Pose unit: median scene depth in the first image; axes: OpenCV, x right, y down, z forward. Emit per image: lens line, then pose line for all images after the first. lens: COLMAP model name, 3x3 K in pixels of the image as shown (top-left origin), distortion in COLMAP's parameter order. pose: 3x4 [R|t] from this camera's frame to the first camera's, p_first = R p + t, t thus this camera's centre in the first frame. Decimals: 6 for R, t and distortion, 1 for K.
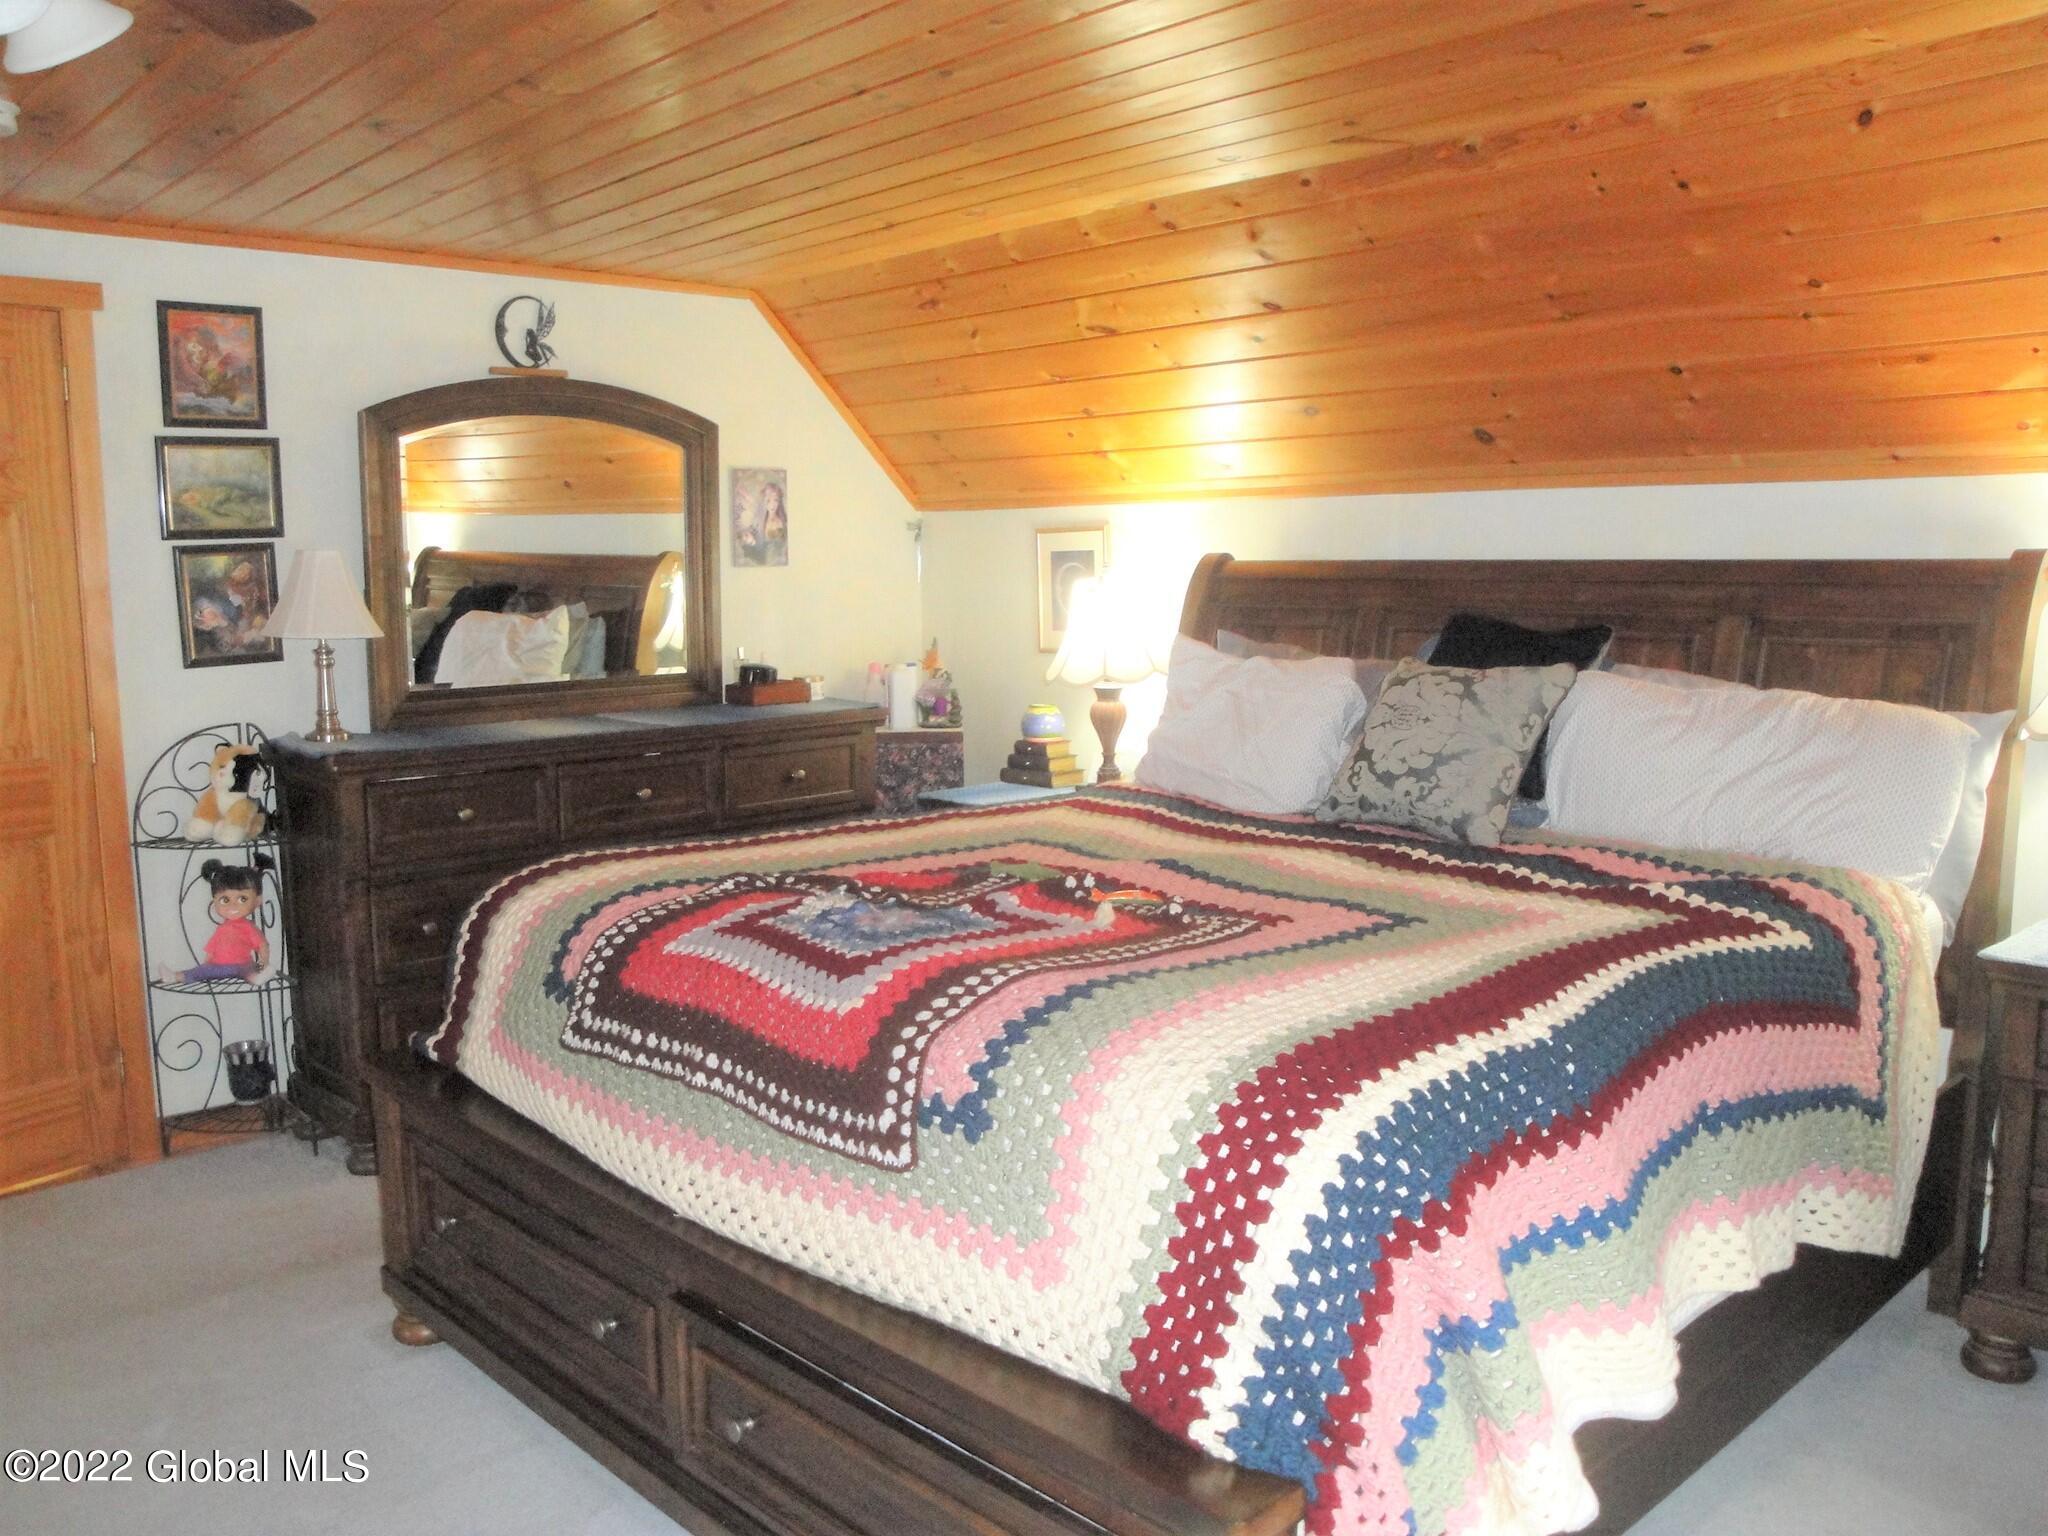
lens RADIAL K [[1678.6, 0, 1022.4], [0, 1678.6, 771.0], [0, 0, 1]] dist [-0.098832, 0.030371]
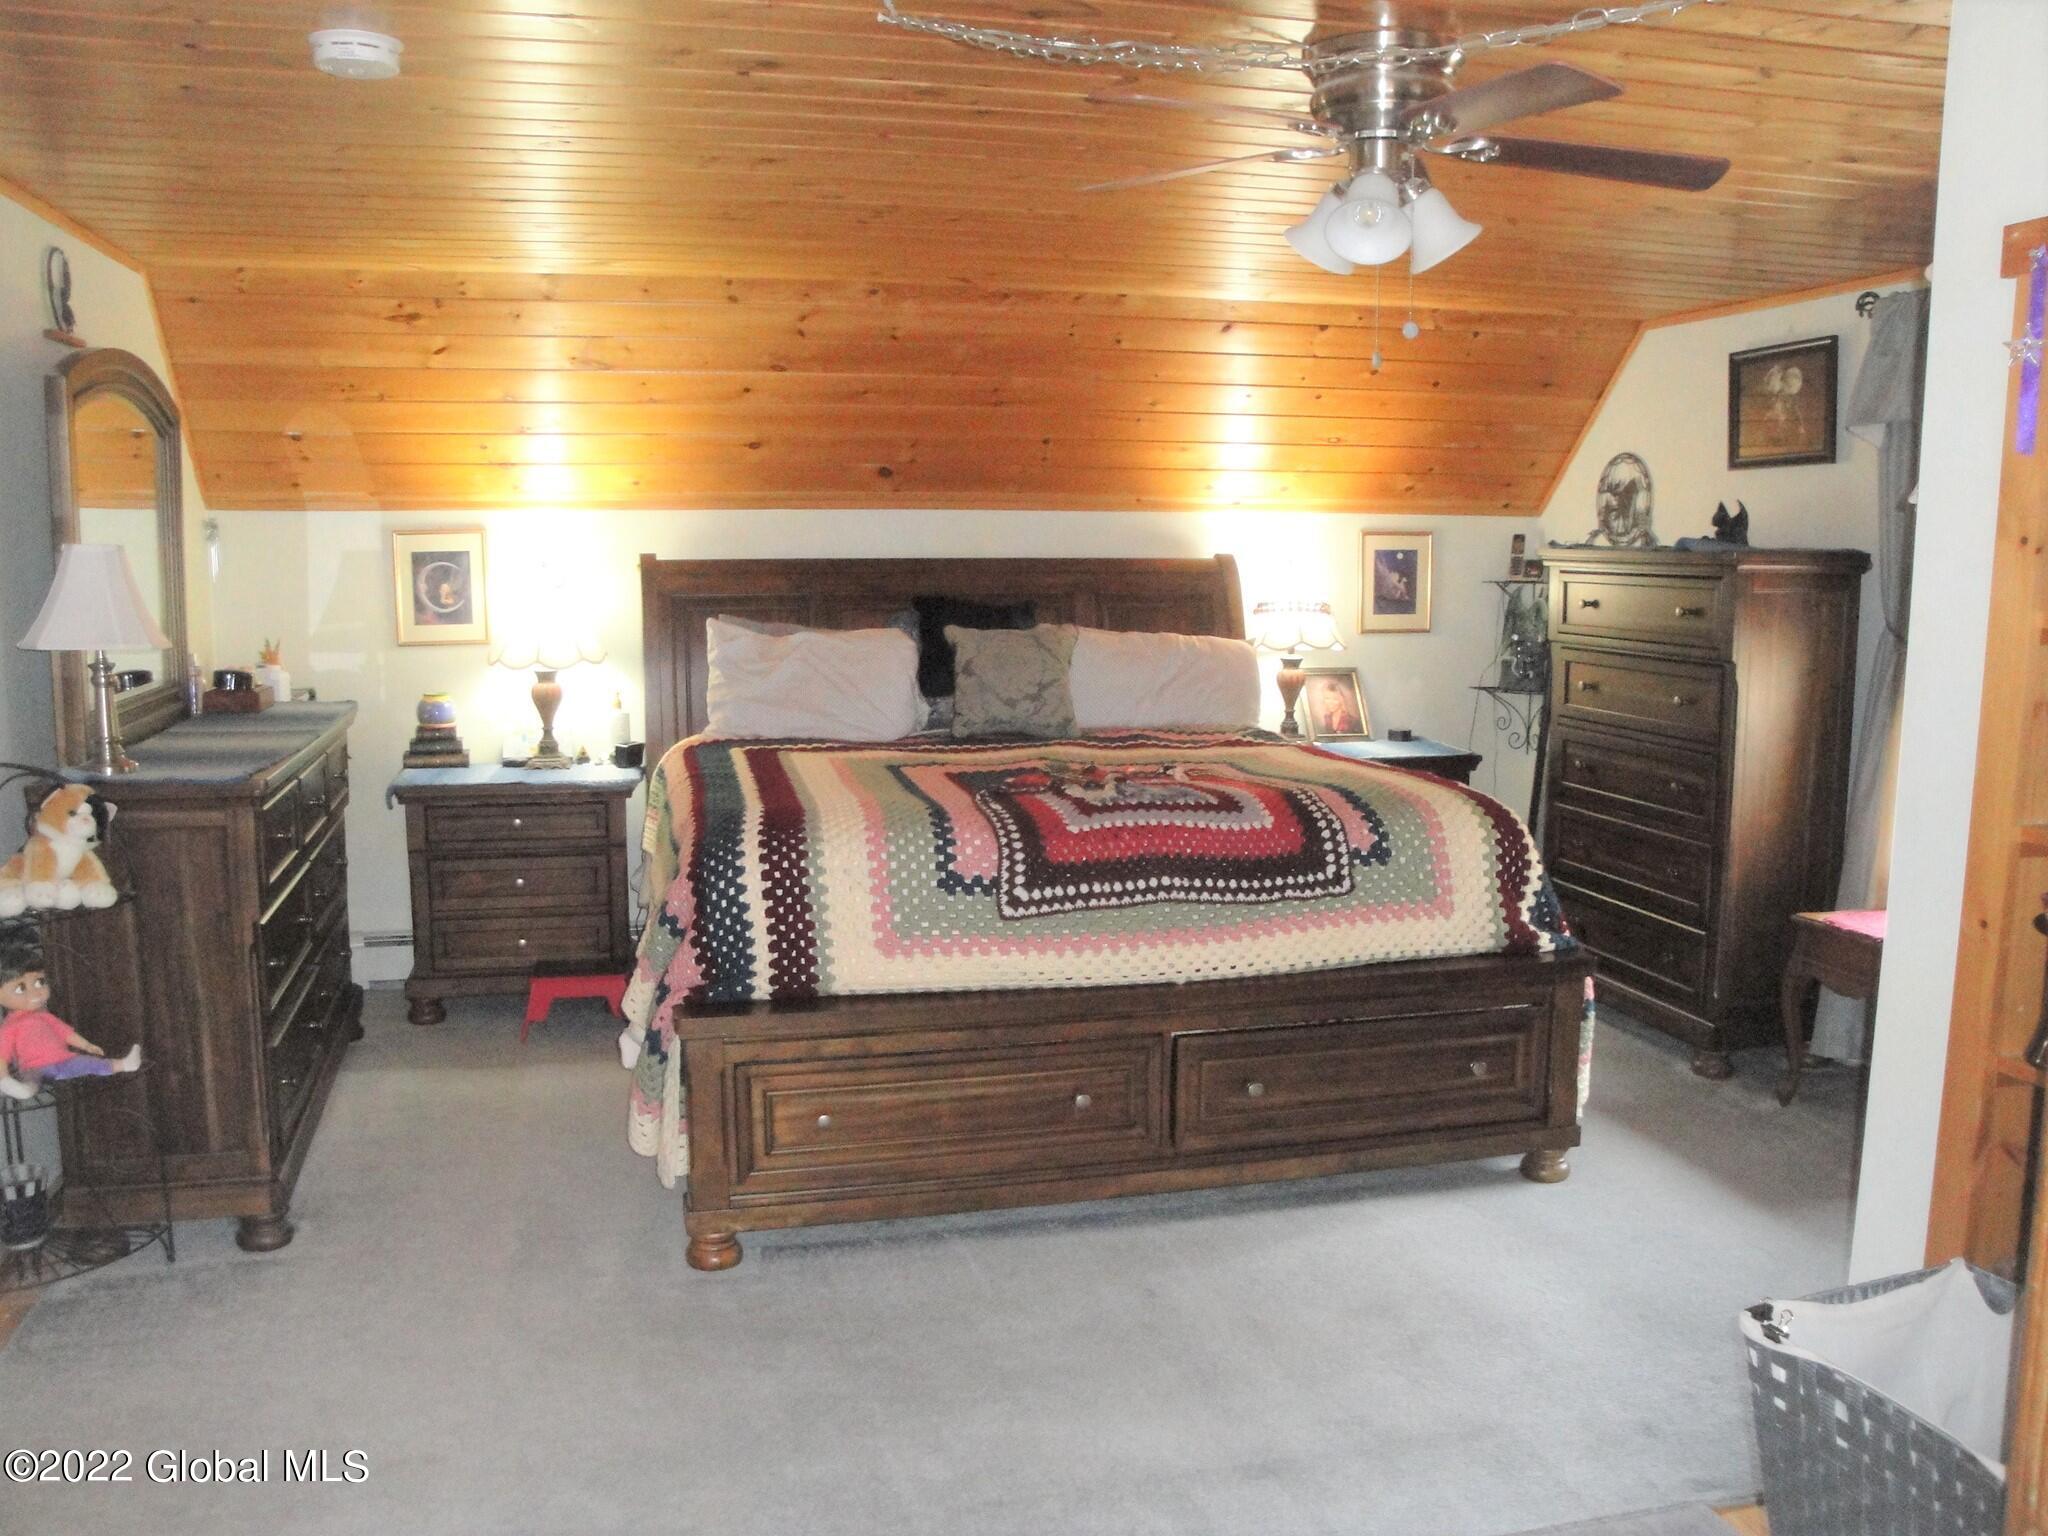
lens RADIAL K [[1678.6, 0, 1015.7], [0, 1678.6, 768.4], [0, 0, 1]] dist [-0.098832, 0.030371]
pose [[0.485521, -0.105386, 0.867849, -1.125283], [0.102944, 0.992693, 0.062954, -0.032197], [-0.868143, 0.058775, 0.492823, 0.243540]]
